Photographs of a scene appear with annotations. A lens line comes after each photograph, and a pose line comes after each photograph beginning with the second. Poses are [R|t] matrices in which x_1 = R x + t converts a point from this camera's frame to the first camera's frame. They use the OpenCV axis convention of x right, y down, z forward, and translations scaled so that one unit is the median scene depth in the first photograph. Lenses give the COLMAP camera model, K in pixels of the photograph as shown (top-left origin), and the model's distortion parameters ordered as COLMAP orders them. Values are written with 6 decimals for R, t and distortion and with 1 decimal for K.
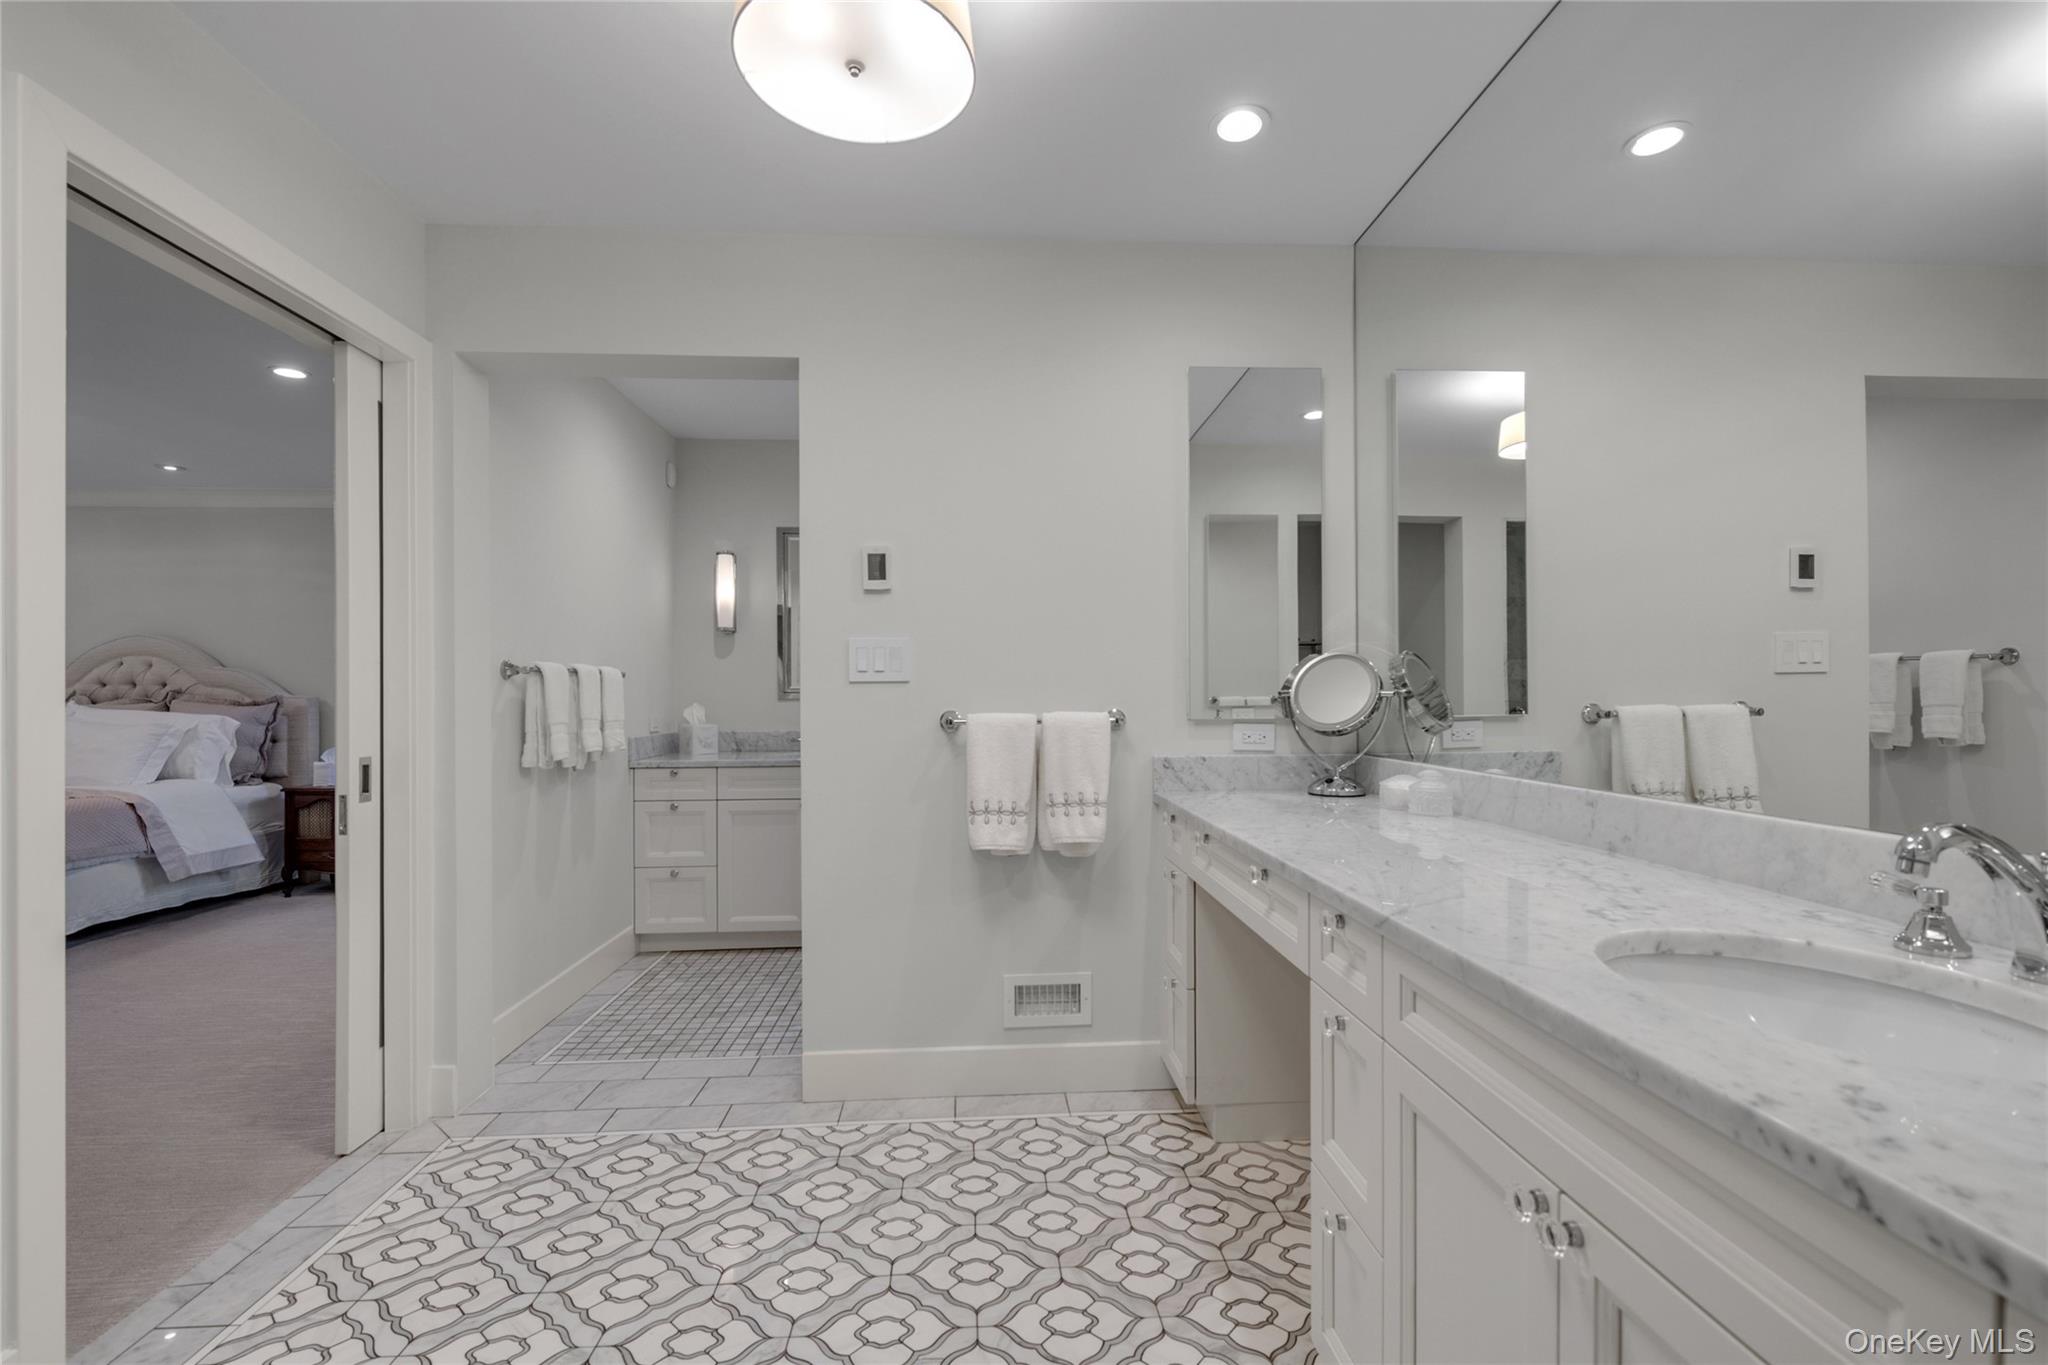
lens RADIAL K [[869.3, 0, 1032.7], [0, 869.3, 692.1], [0, 0, 1]] dist [-0.016739, -0.000439]
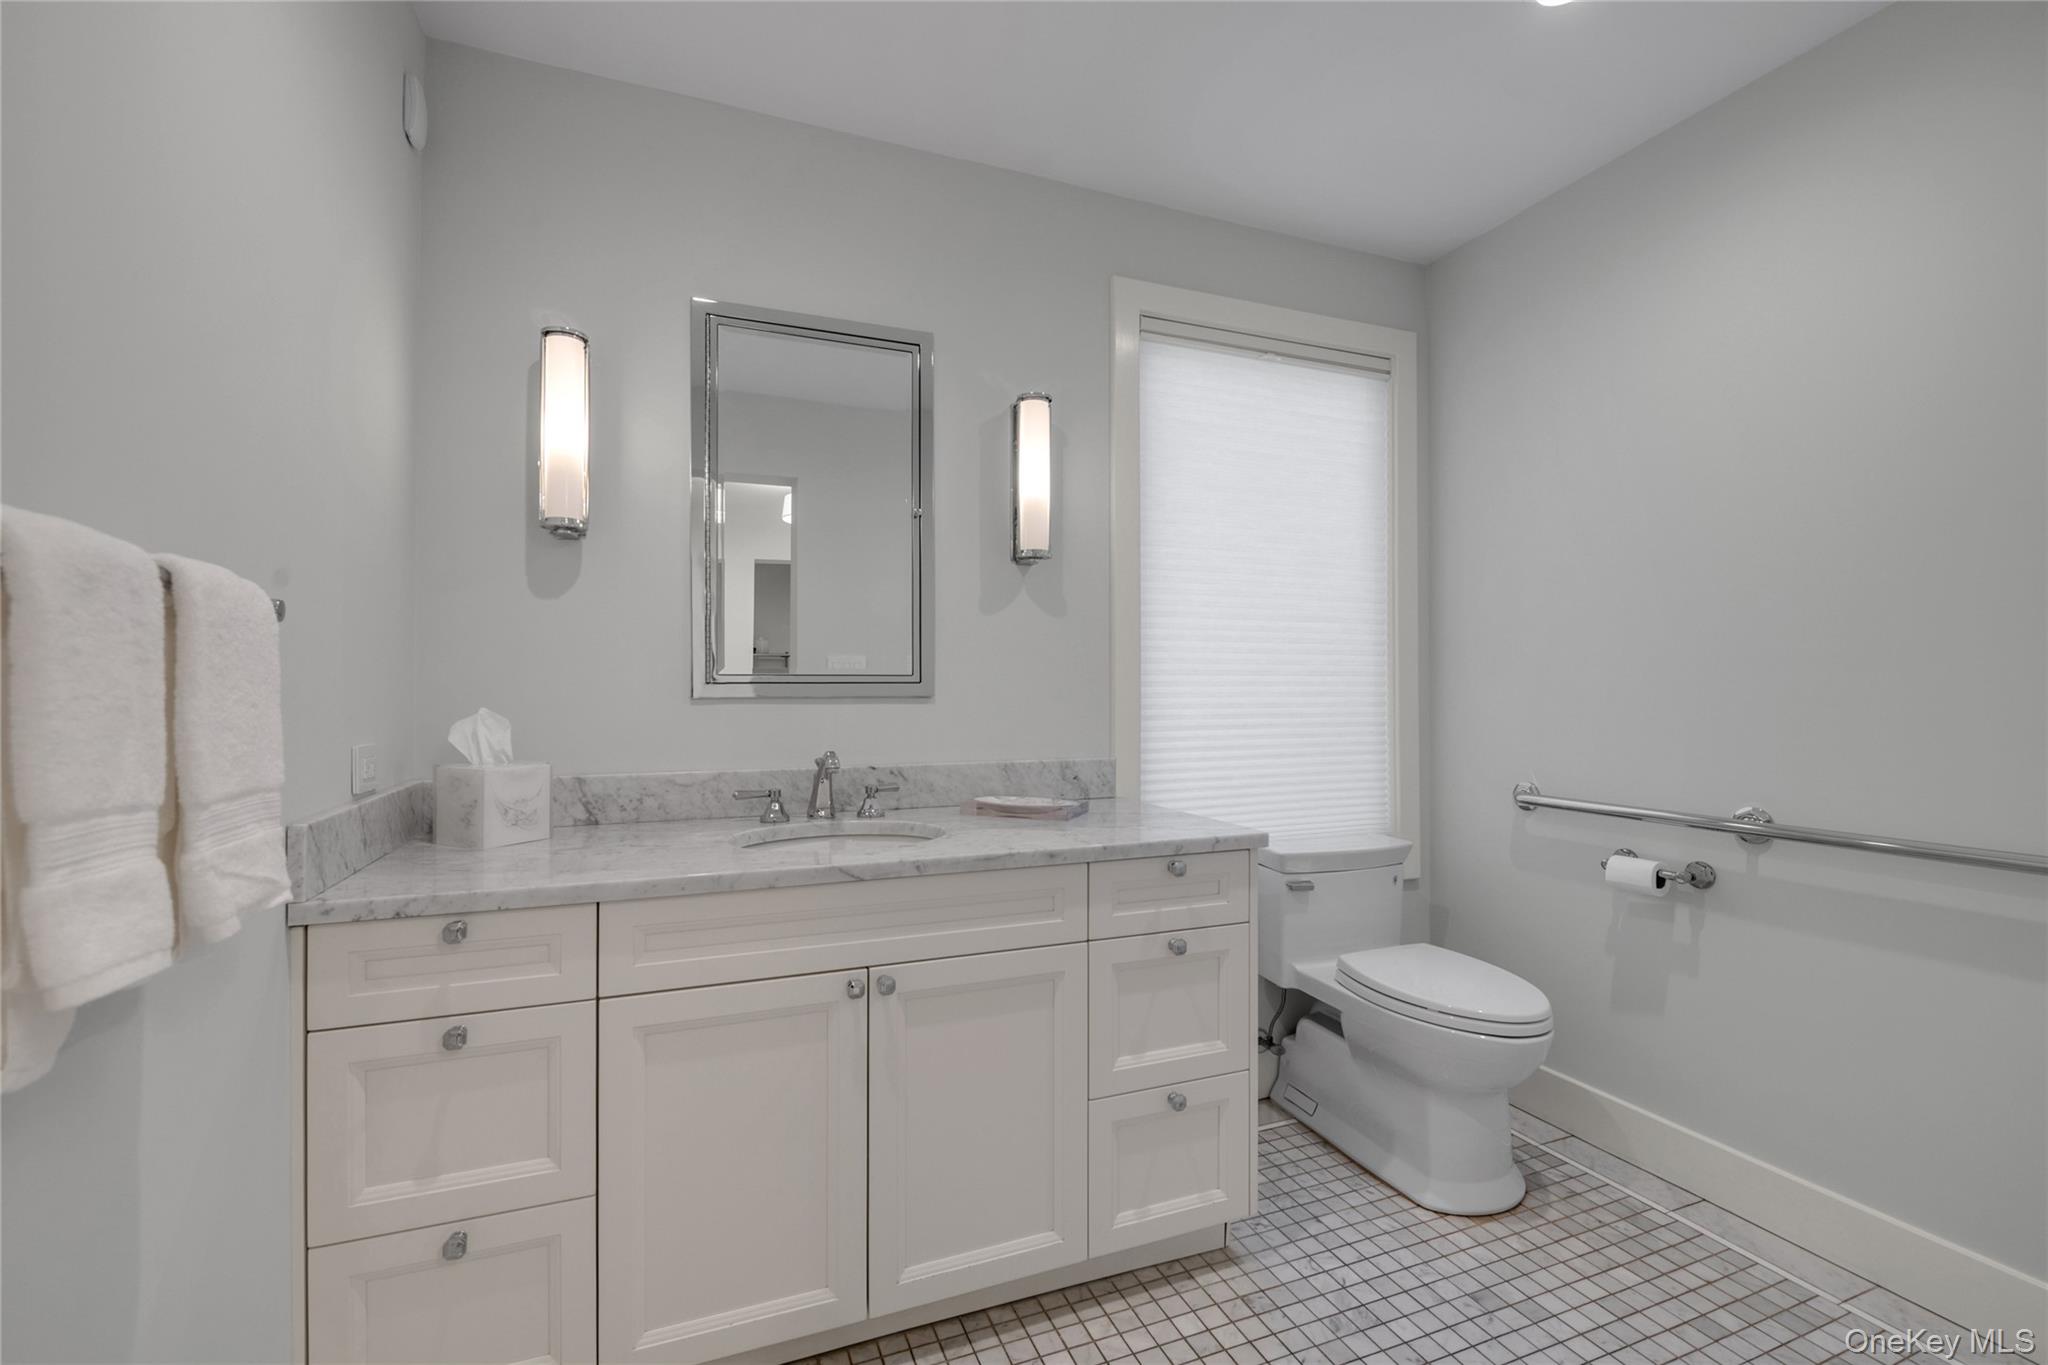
lens RADIAL K [[869.3, 0, 1018.3], [0, 869.3, 685.6], [0, 0, 1]] dist [-0.016739, -0.000439]
pose [[0.953264, 0.008650, 0.302015, -0.306211], [-0.007863, 0.999962, -0.003823, 0.002790], [-0.302037, 0.001270, 0.953295, 0.621295]]
